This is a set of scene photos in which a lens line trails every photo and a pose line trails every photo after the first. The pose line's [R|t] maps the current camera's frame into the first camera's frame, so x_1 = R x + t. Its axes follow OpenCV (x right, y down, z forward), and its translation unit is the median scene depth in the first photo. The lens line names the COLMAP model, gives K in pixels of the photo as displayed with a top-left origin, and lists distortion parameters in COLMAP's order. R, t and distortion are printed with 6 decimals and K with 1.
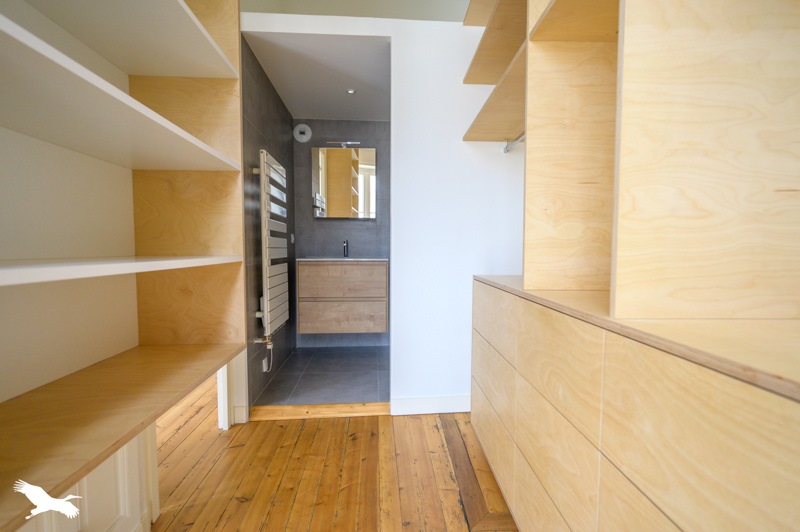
lens RADIAL K [[380.1, 0, 400.0], [0, 380.1, 266.0], [0, 0, 1]] dist [0.000094, 0.000037]
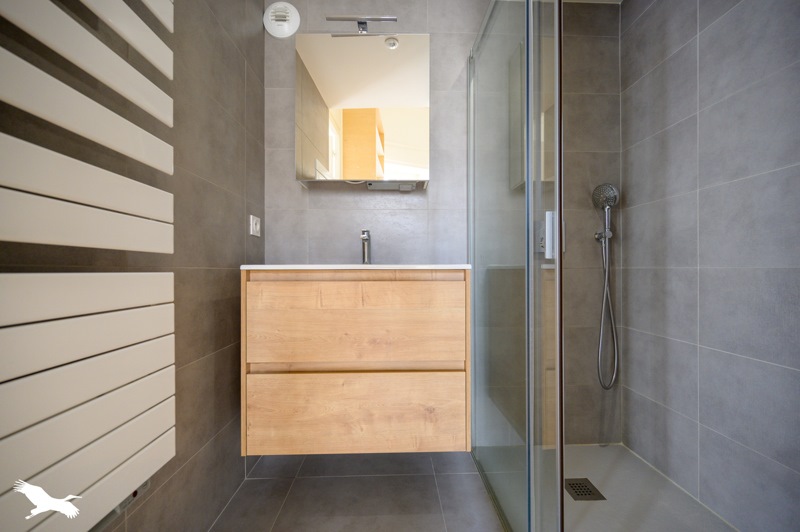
lens RADIAL K [[315.3, 0, 398.8], [0, 315.3, 269.9], [0, 0, 1]] dist [-0.001581, -0.000267]
pose [[0.998783, -0.003414, -0.049202, -0.090382], [0.001269, 0.999049, -0.043572, 0.000953], [0.049304, 0.043457, 0.997838, 0.668018]]
